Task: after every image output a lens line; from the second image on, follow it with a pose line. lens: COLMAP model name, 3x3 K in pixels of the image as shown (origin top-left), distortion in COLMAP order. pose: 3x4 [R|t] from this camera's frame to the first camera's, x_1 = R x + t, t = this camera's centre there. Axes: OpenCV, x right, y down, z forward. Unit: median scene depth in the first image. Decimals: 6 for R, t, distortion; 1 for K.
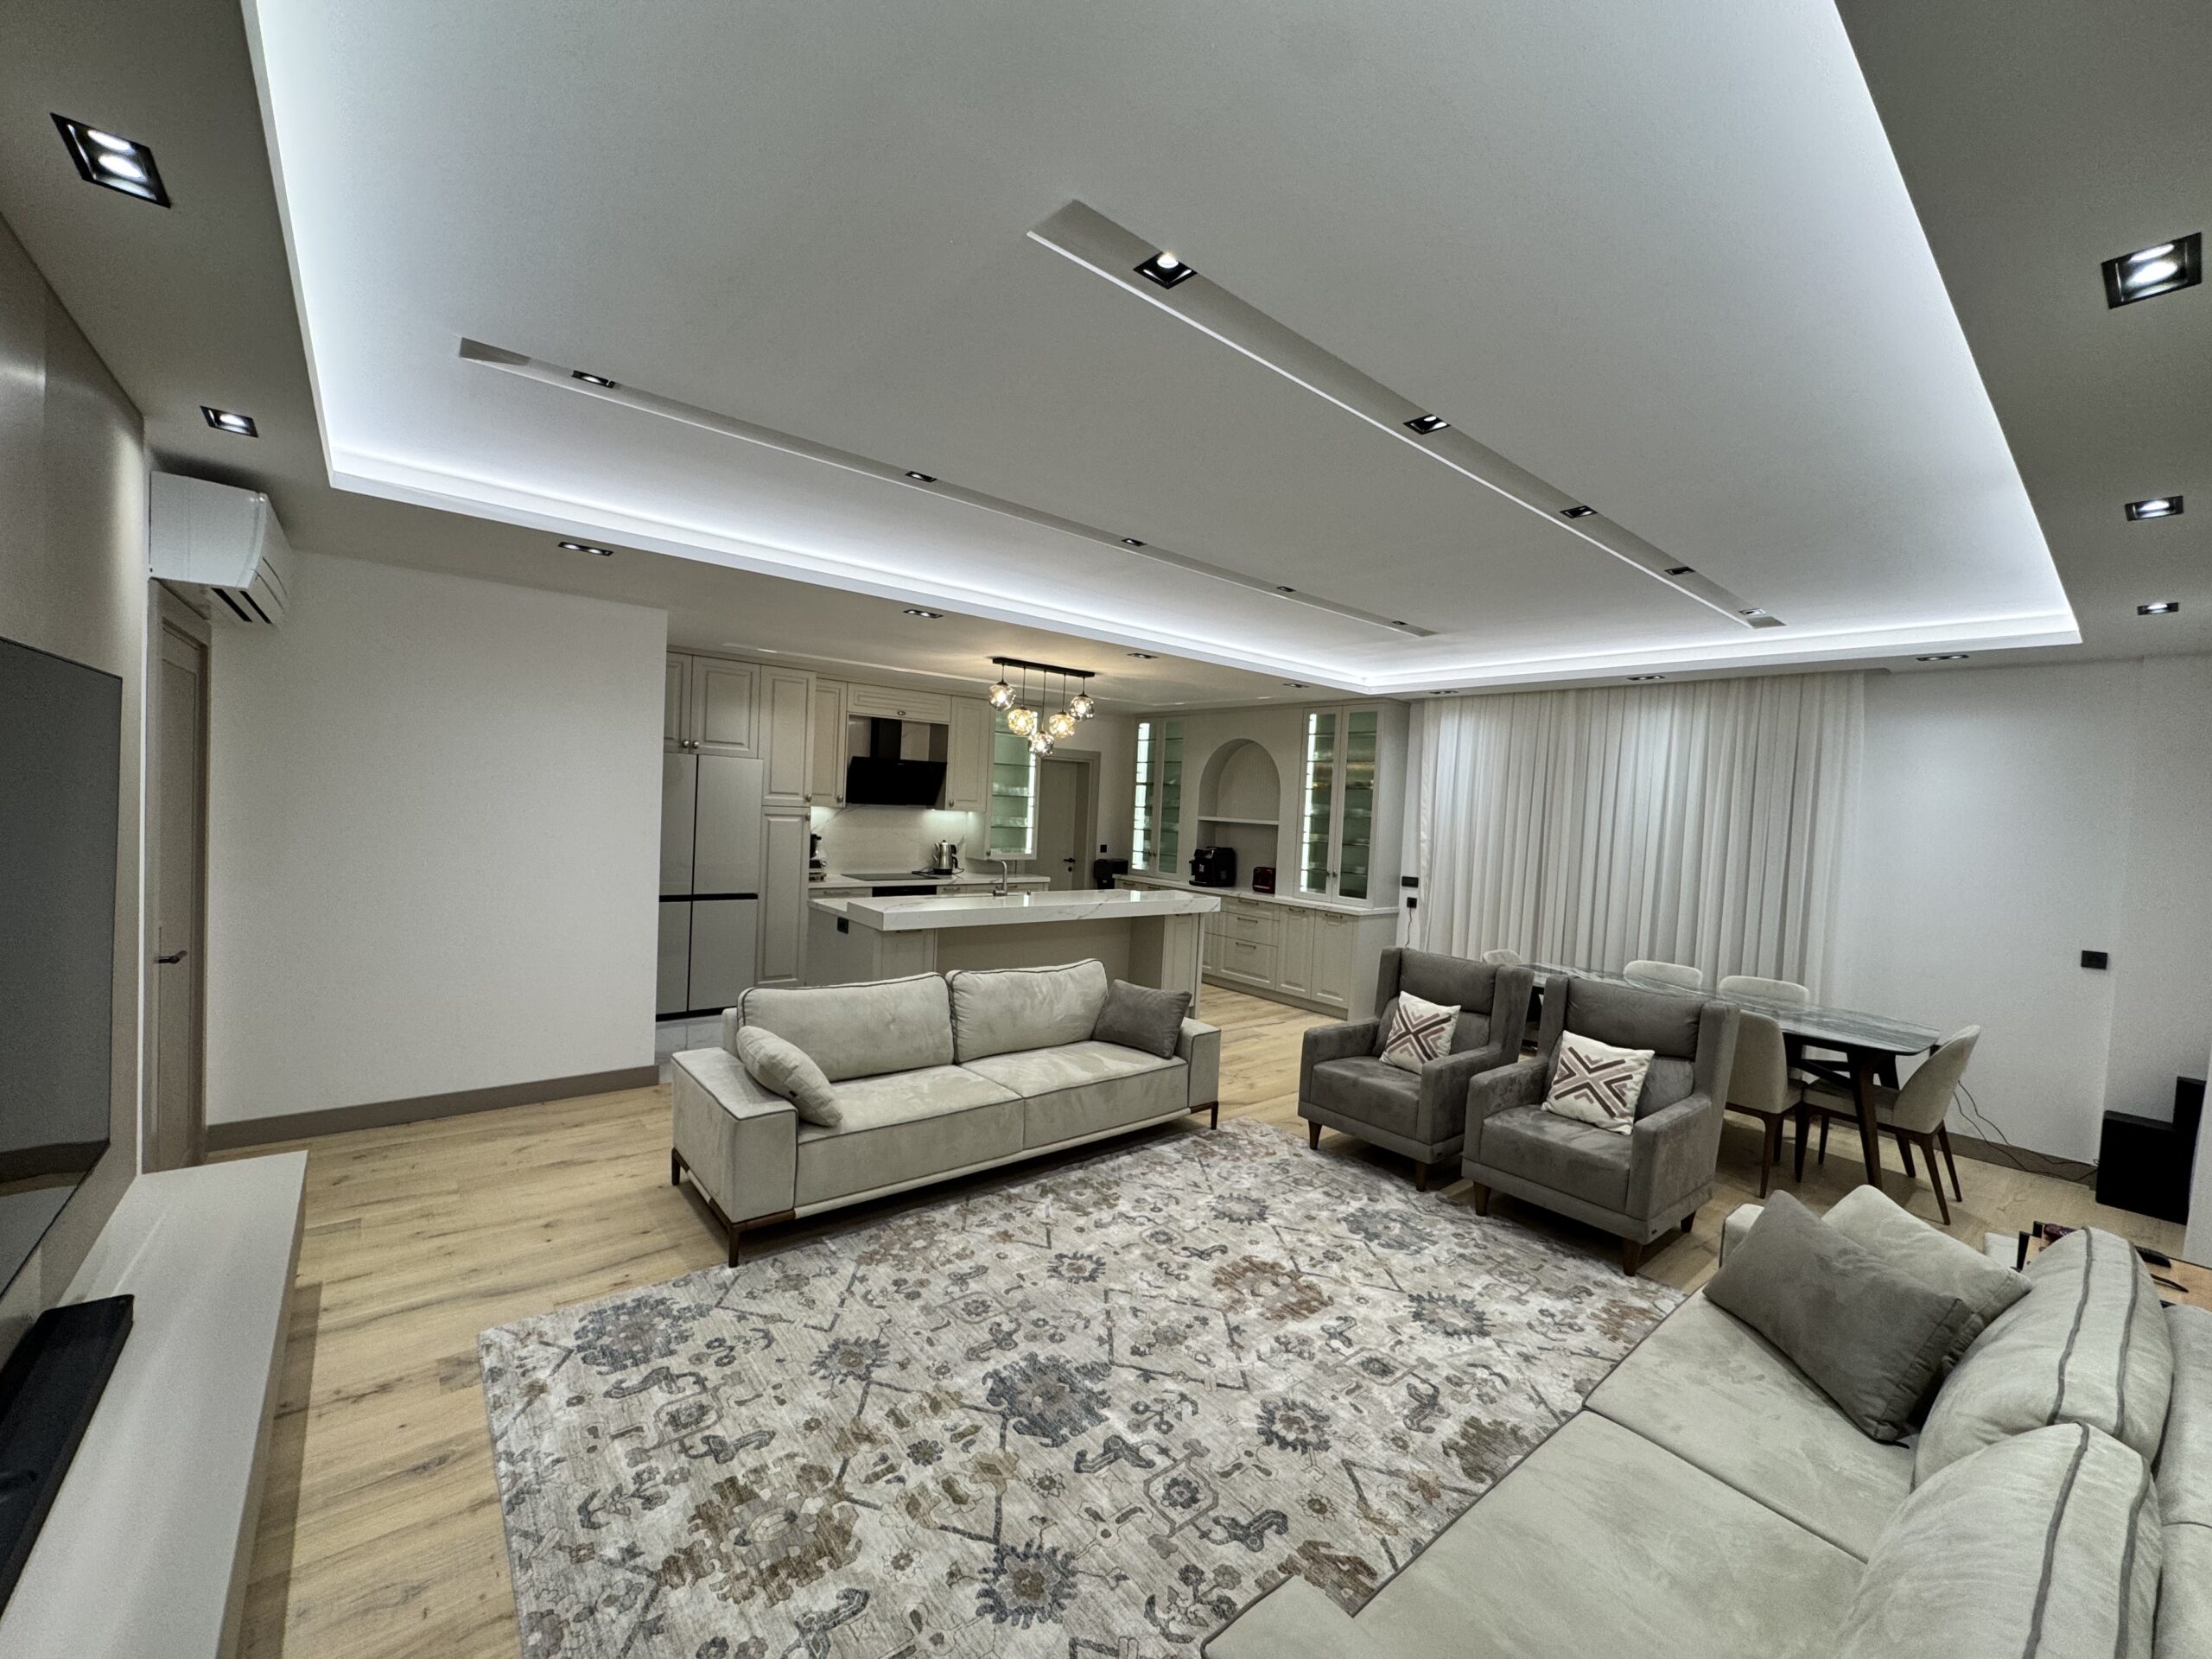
lens RADIAL K [[880.8, 0, 1102.3], [0, 880.8, 837.0], [0, 0, 1]] dist [-0.001691, 0.000056]
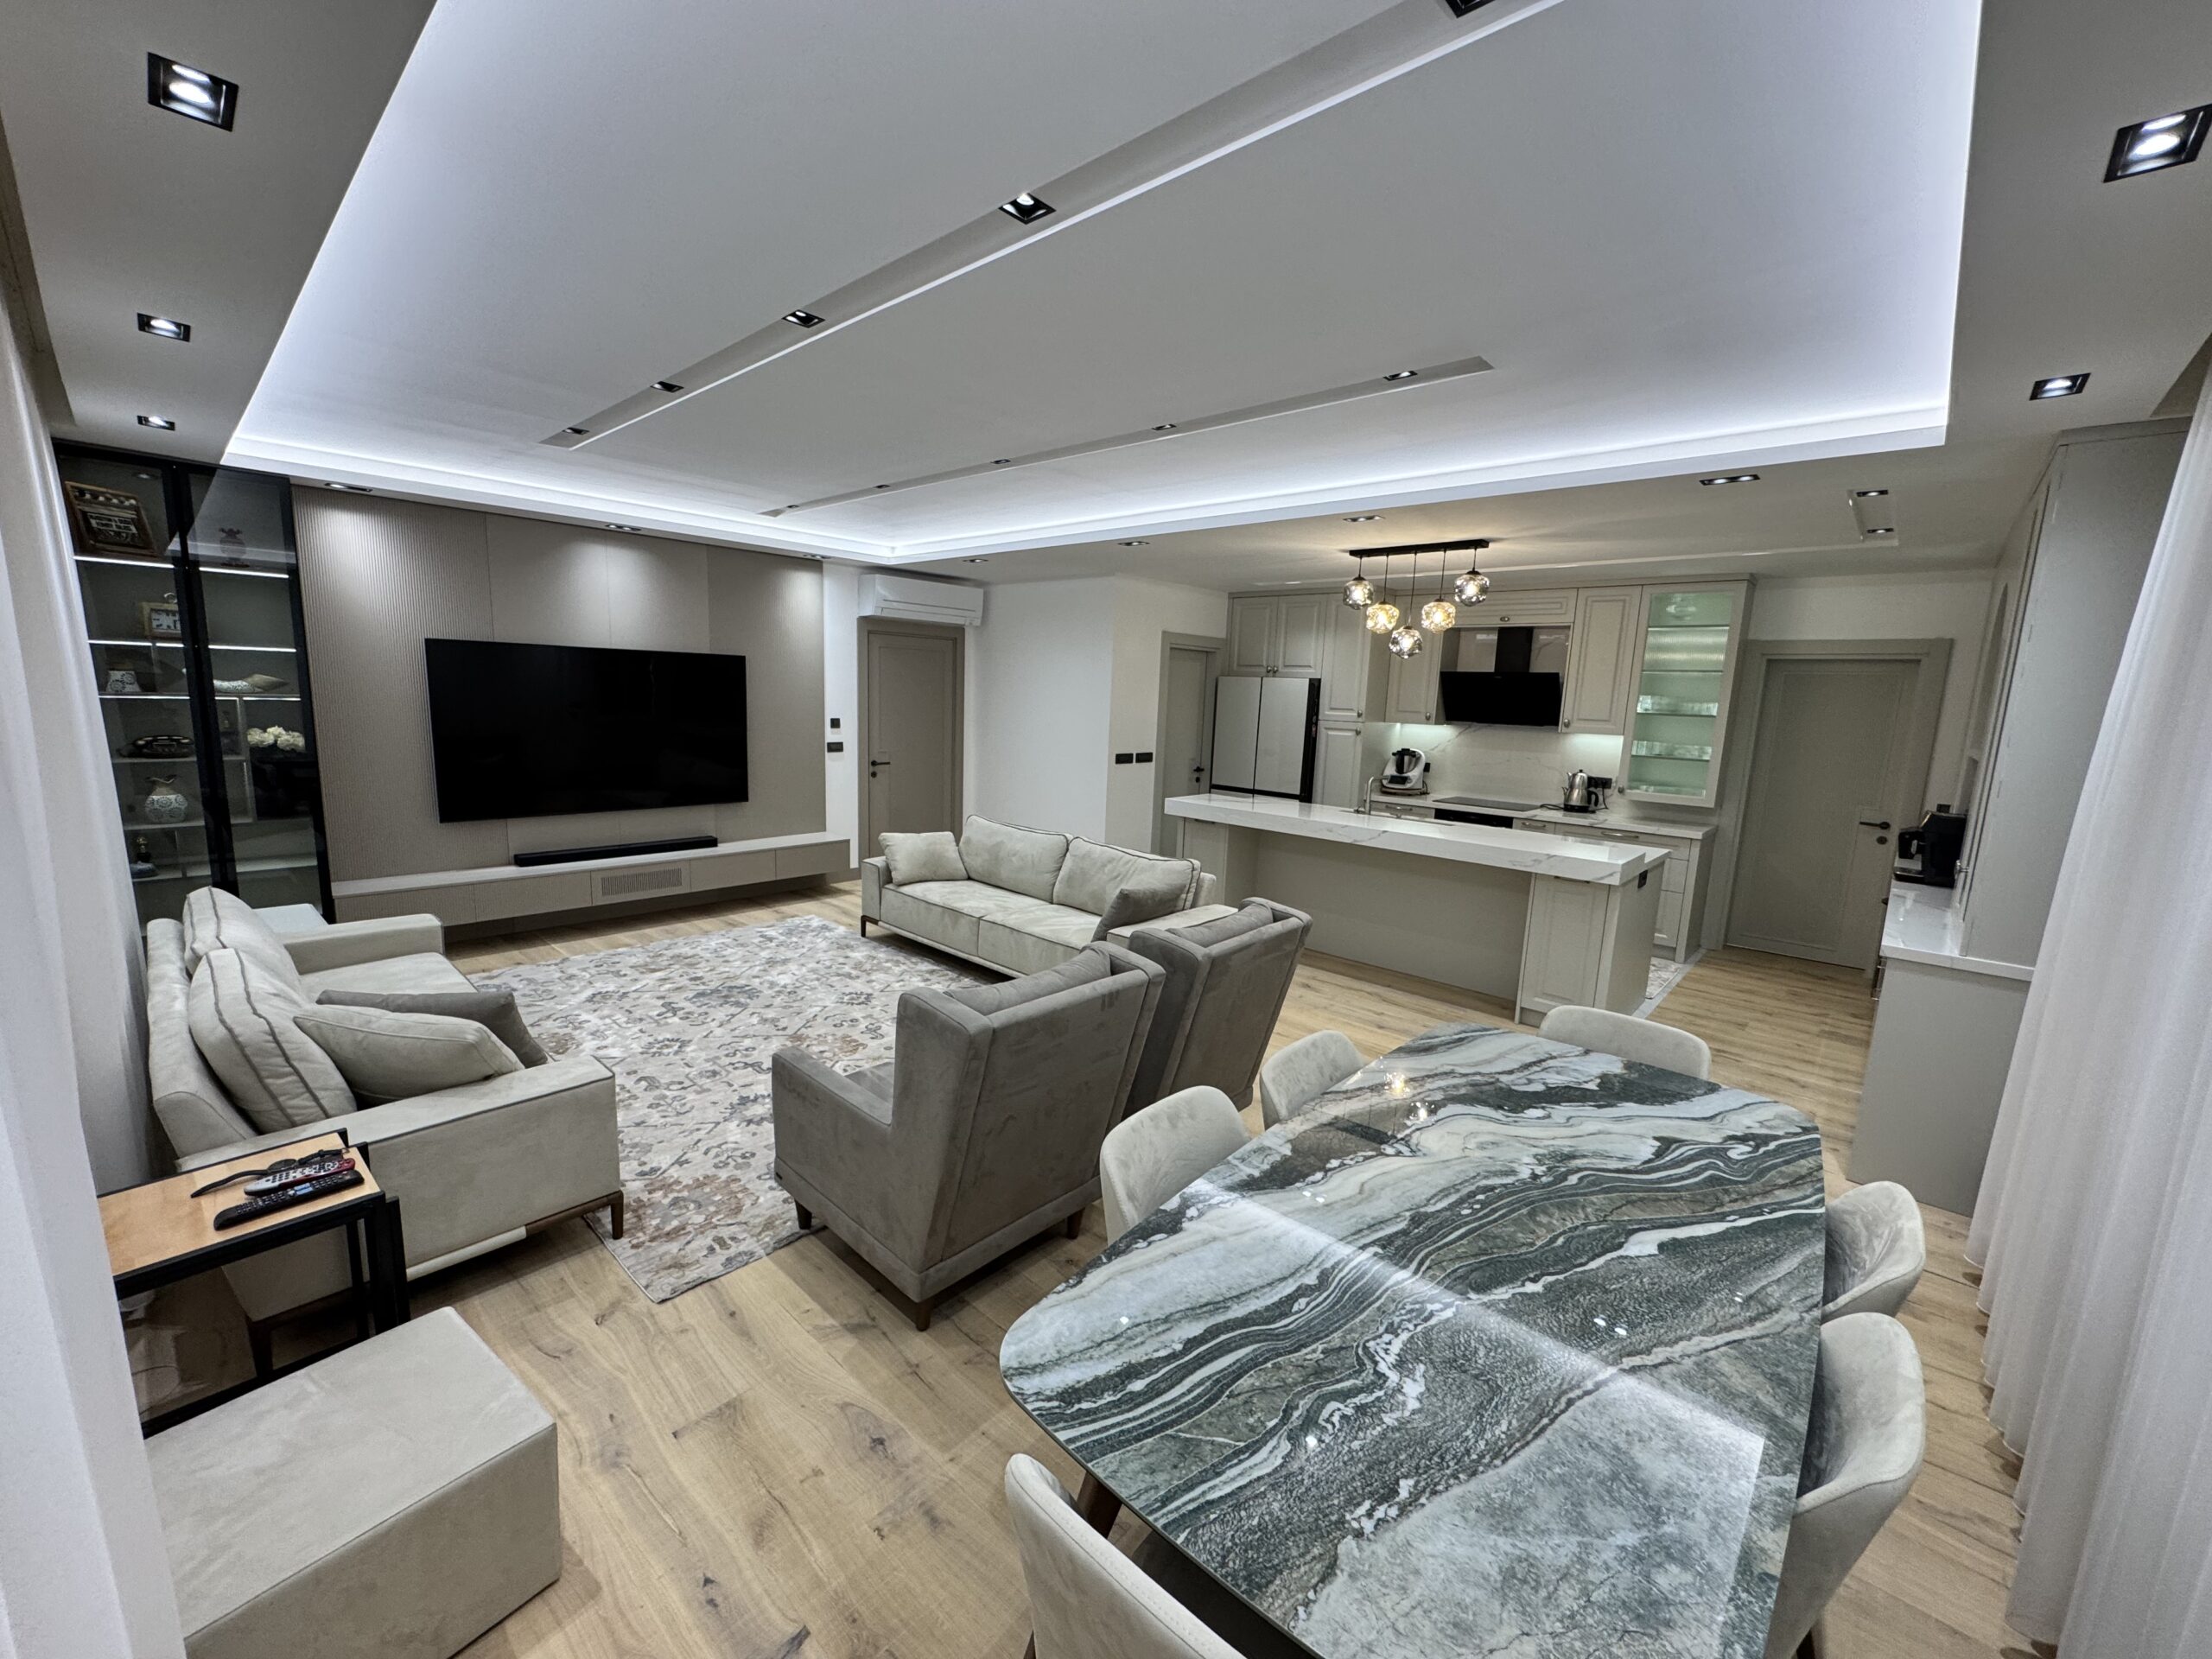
lens RADIAL K [[880.8, 0, 1101.3], [0, 880.8, 828.6], [0, 0, 1]] dist [-0.001691, 0.000056]
pose [[0.142738, 0.110527, -0.983570, 0.775862], [-0.071490, 0.992301, 0.101134, 0.009559], [0.987175, 0.055880, 0.149541, 0.615174]]
